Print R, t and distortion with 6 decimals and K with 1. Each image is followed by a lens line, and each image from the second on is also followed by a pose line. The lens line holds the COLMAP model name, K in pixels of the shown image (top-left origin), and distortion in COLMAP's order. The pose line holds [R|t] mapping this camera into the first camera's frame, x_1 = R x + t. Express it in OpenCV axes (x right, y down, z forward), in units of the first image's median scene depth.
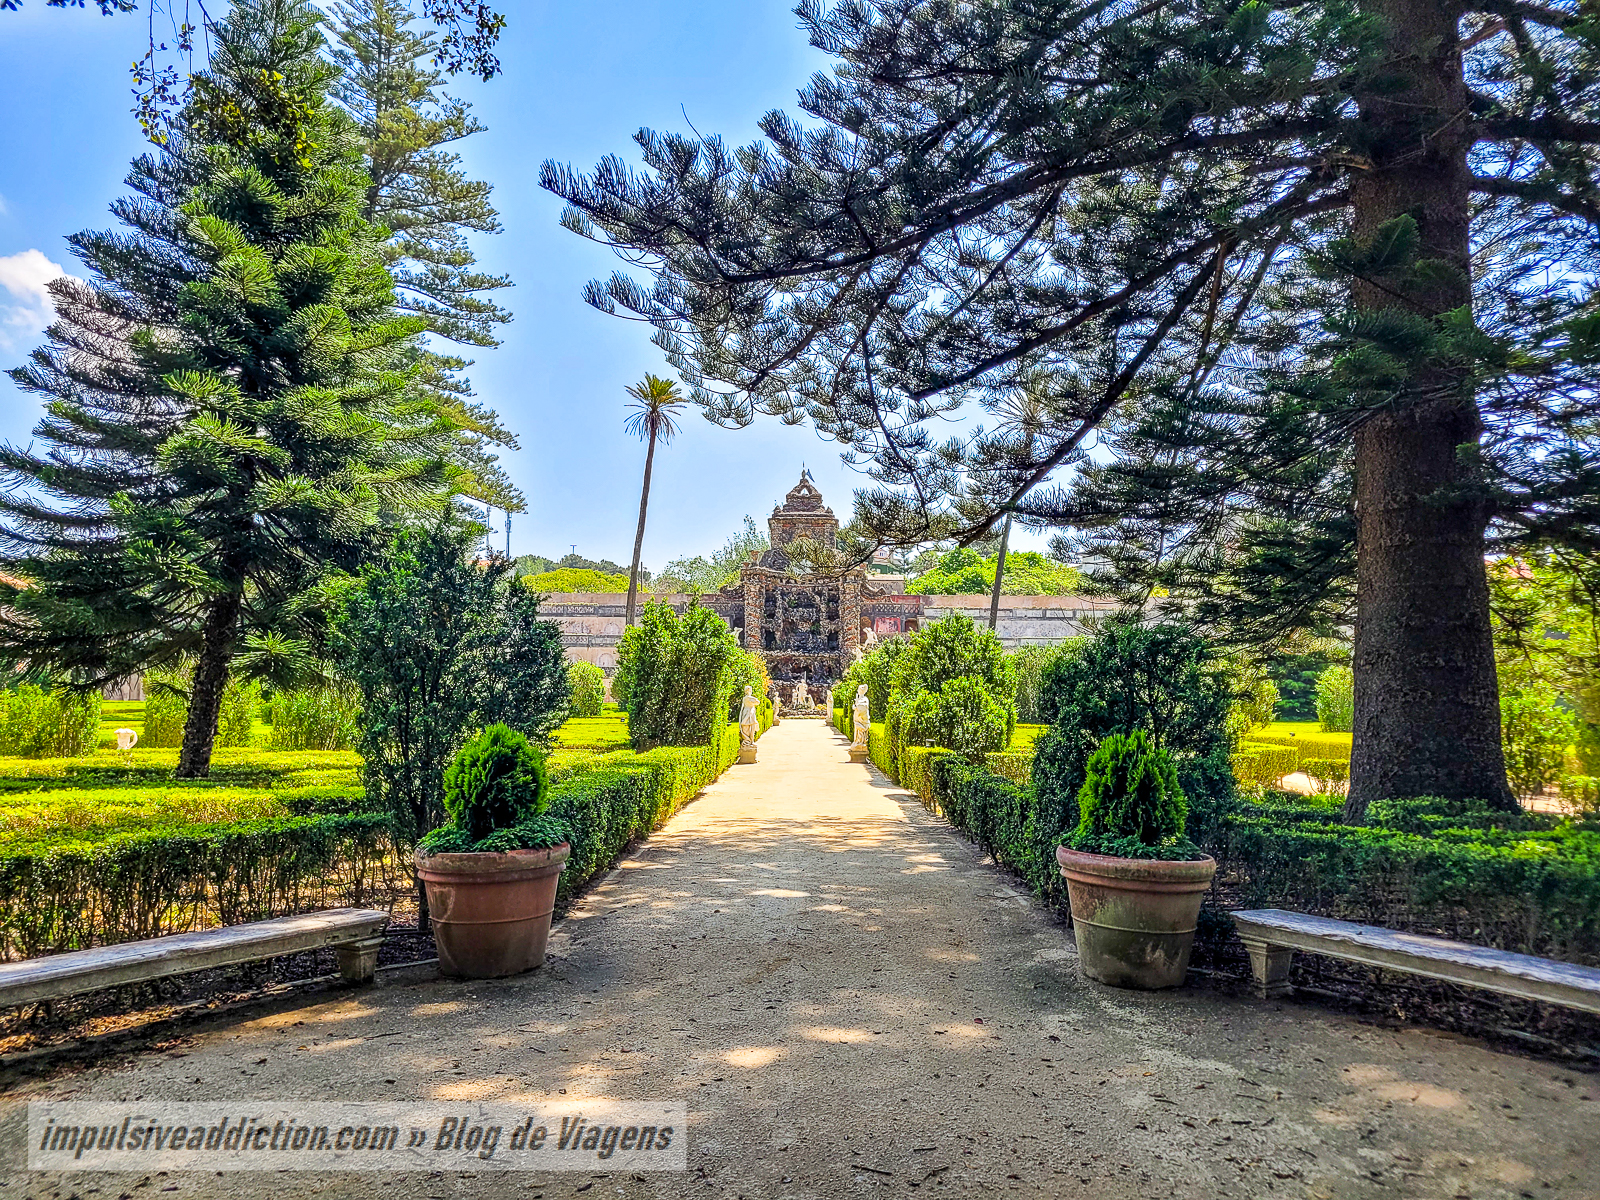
lens RADIAL K [[1198.6, 0, 800.6], [0, 1198.6, 600.9], [0, 0, 1]] dist [0.007995, 0.001179]
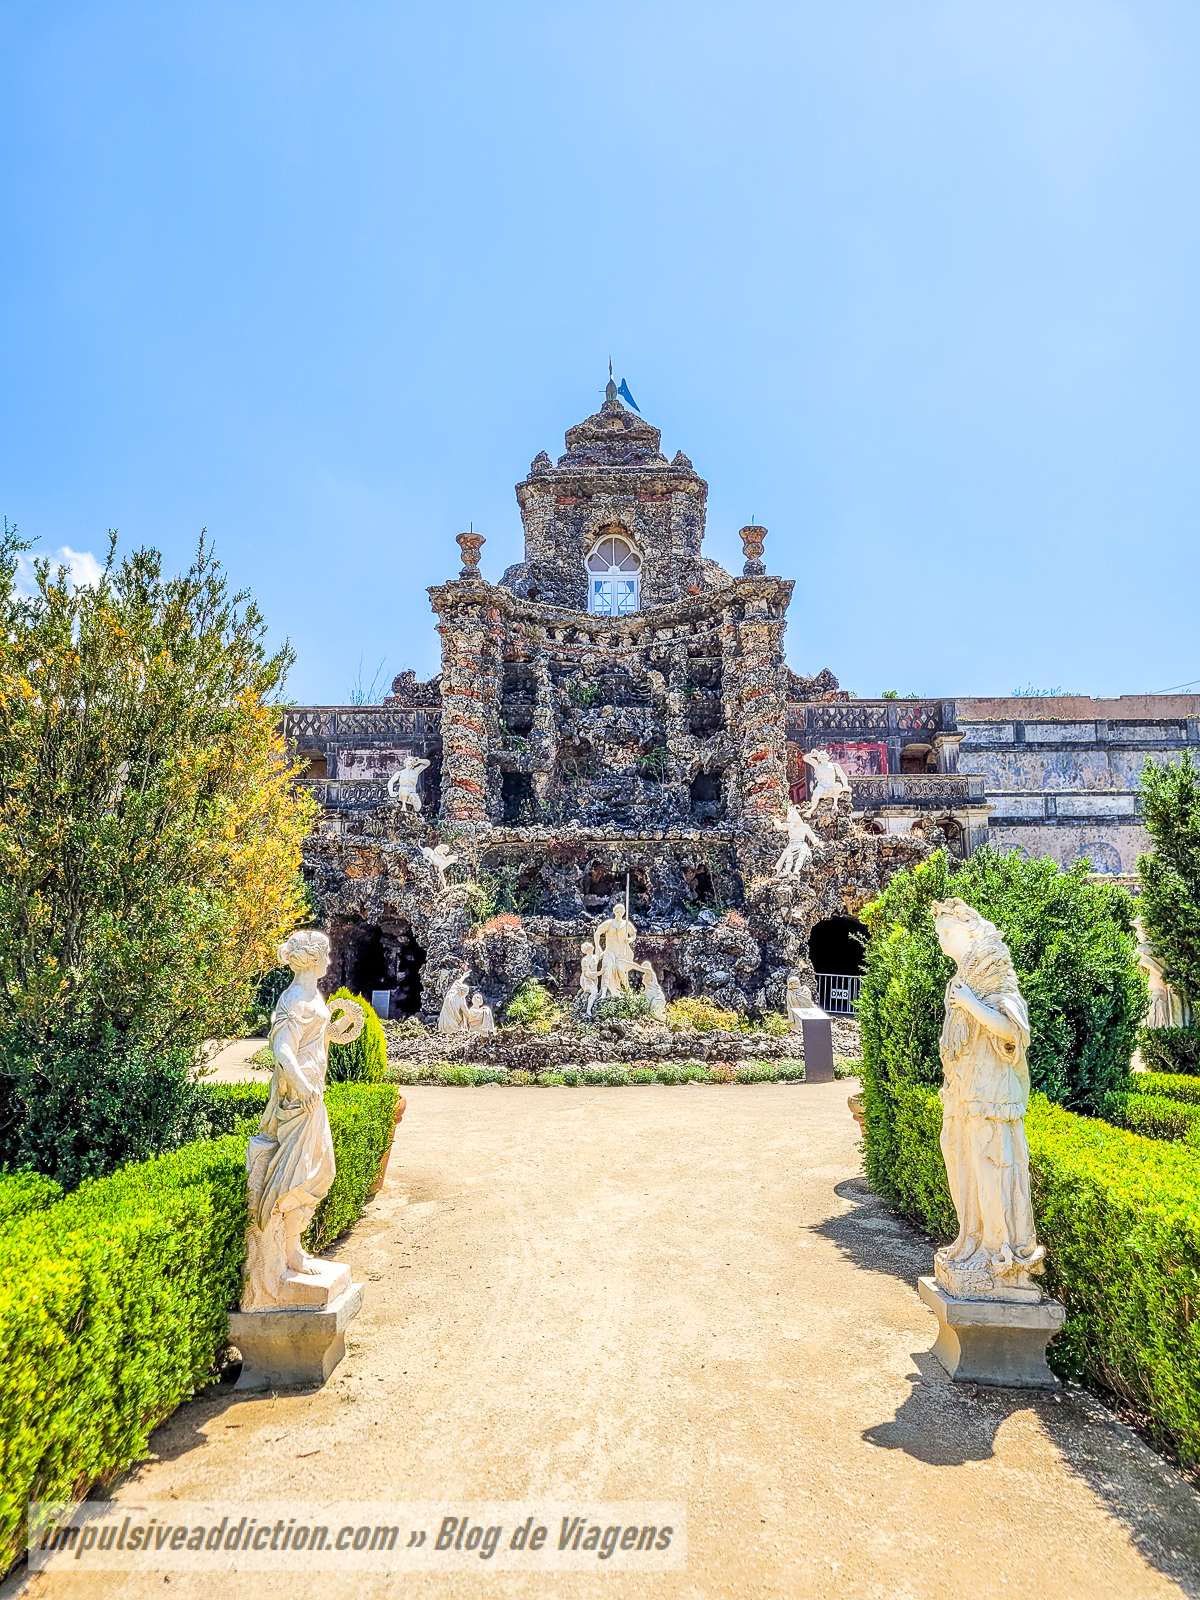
lens RADIAL K [[1198.6, 0, 598.7], [0, 1198.6, 799.2], [0, 0, 1]] dist [0.007995, 0.001179]
pose [[0.999418, -0.024984, -0.023241, 0.004550], [0.023294, 0.997250, -0.070351, 0.056046], [0.024935, 0.069769, 0.997251, 0.668641]]
